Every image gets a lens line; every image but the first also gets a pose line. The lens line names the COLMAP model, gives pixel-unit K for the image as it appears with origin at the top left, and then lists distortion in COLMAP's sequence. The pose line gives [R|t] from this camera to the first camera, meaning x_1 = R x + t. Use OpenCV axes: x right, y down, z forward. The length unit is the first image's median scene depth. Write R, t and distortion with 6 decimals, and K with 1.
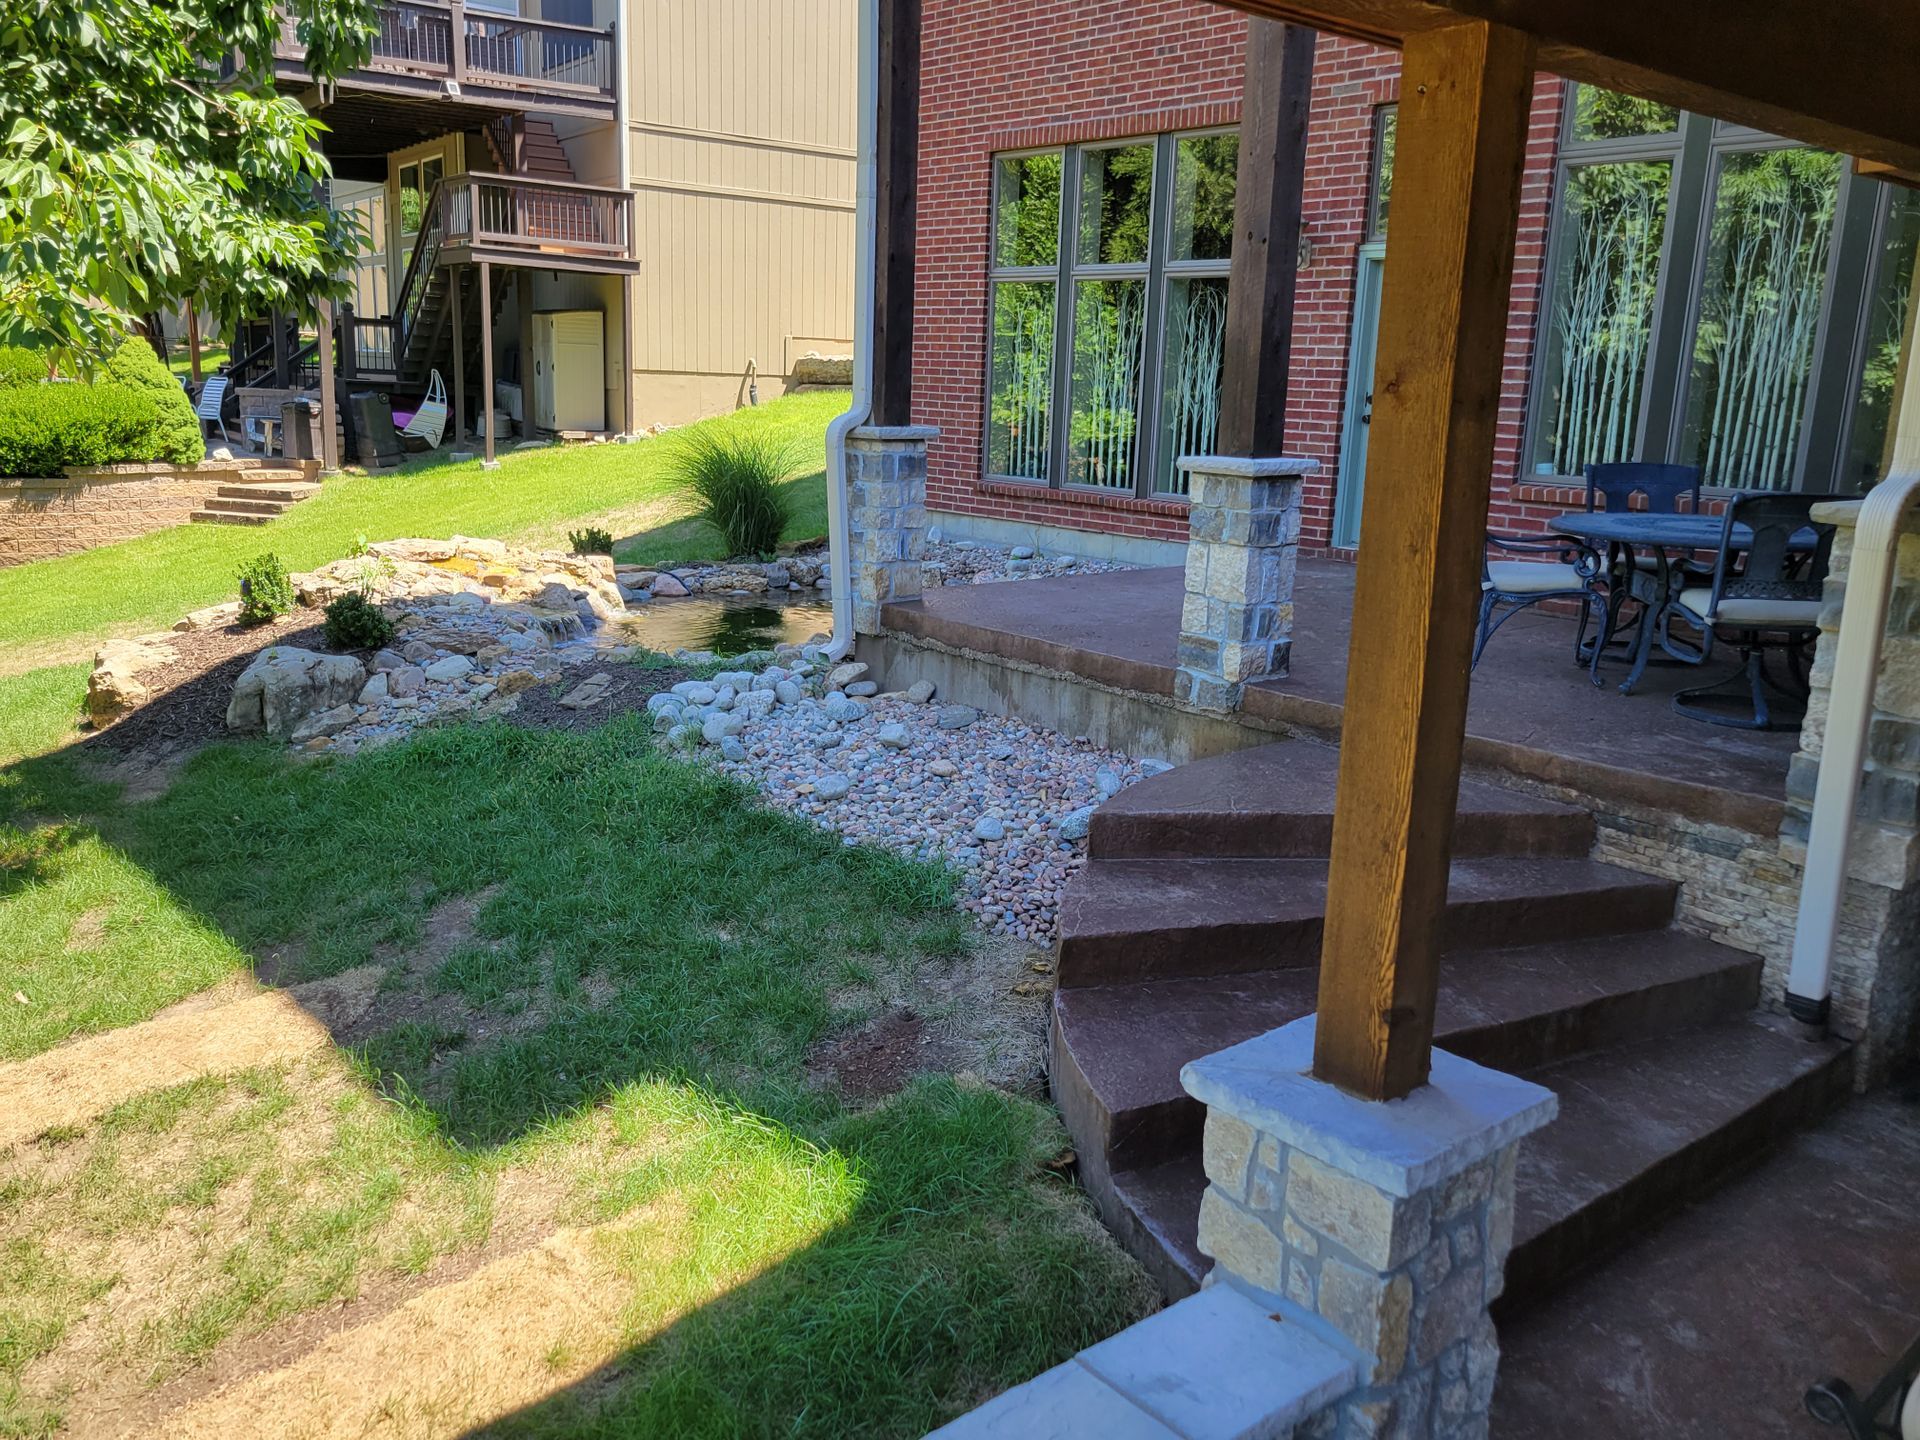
lens RADIAL K [[1569.1, 0, 962.8], [0, 1569.1, 723.6], [0, 0, 1]] dist [0.049549, -0.006081]
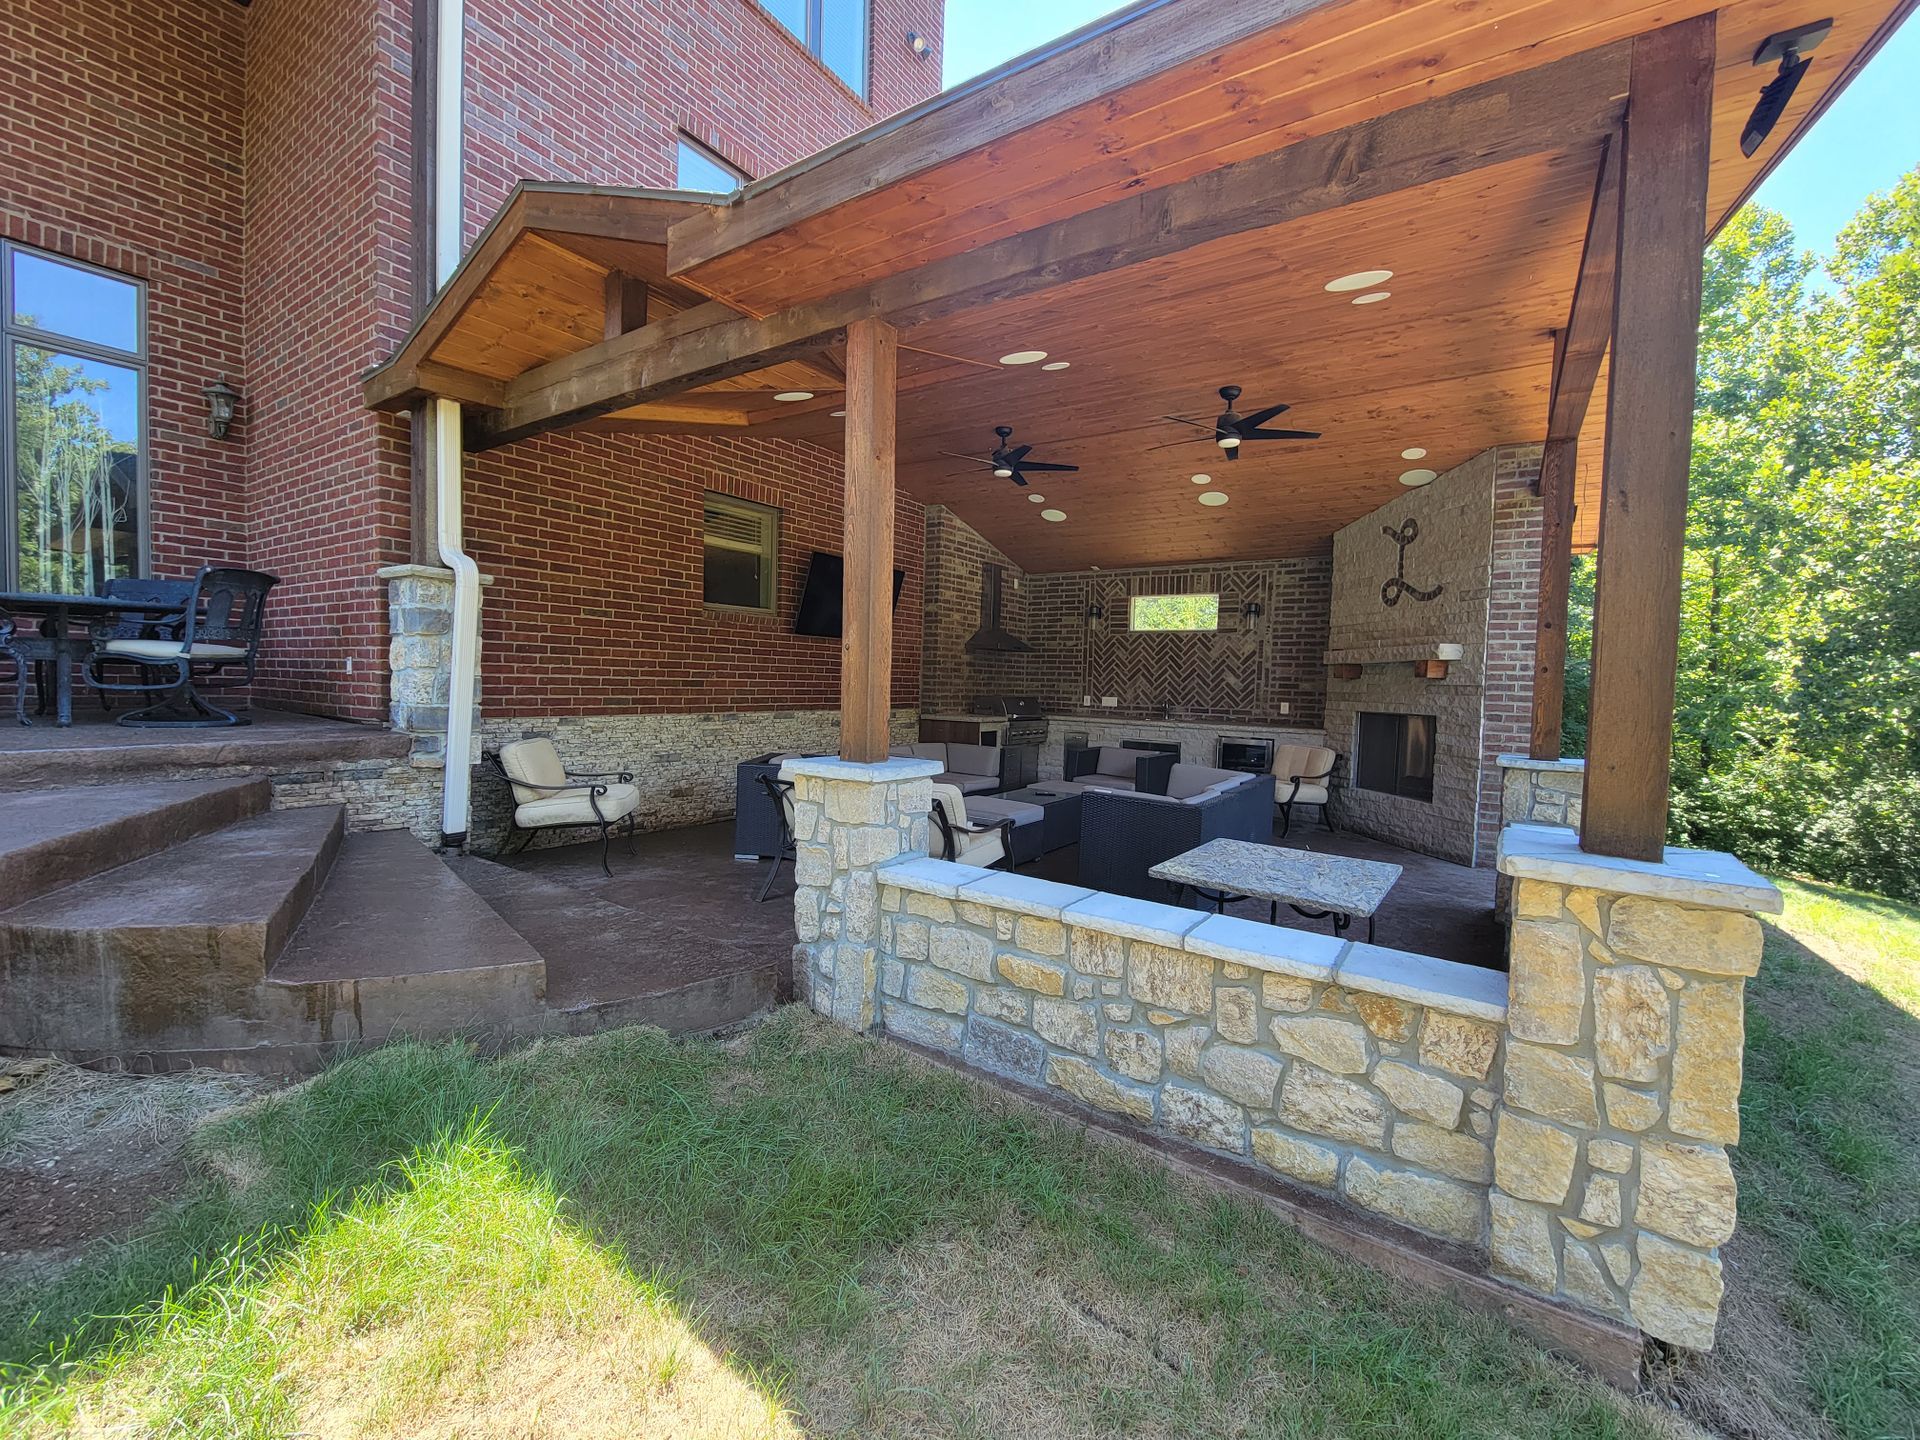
lens RADIAL K [[800.9, 0, 946.5], [0, 800.9, 719.7], [0, 0, 1]] dist [-0.001253, -0.000317]
pose [[-0.263143, -0.086076, 0.960909, -0.473801], [0.175316, 0.975162, 0.135362, 0.016175], [-0.948694, 0.204082, -0.241516, 0.618046]]
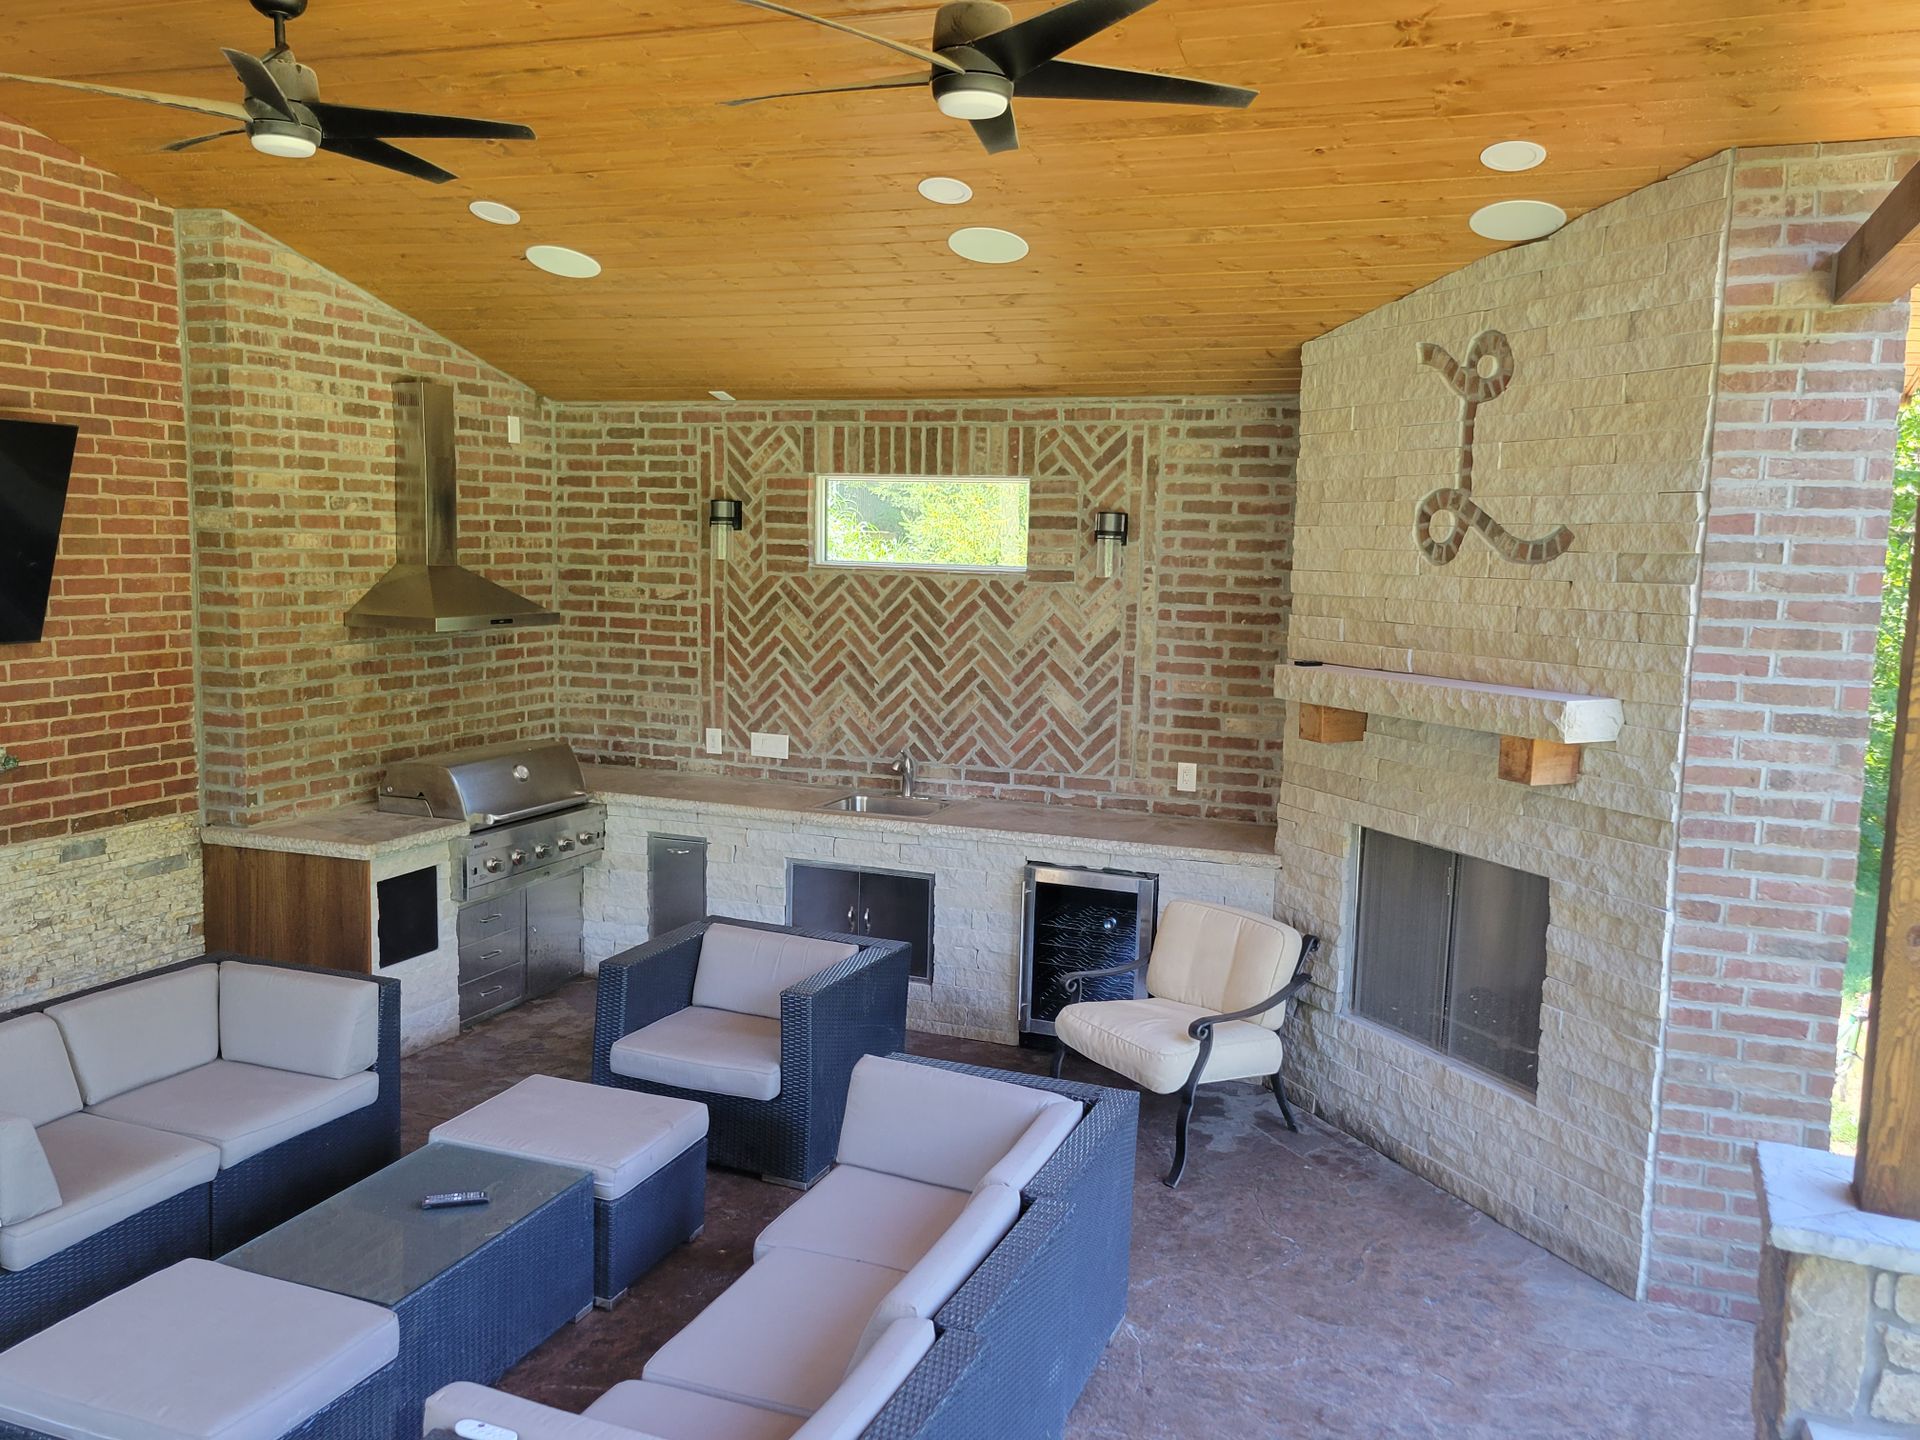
lens RADIAL K [[1569.1, 0, 969.7], [0, 1569.1, 725.7], [0, 0, 1]] dist [0.049549, -0.006081]
pose [[-0.480742, -0.157288, 0.862640, -0.335958], [0.152215, 0.953875, 0.258751, -0.011988], [-0.863549, 0.255700, -0.434626, 0.488649]]
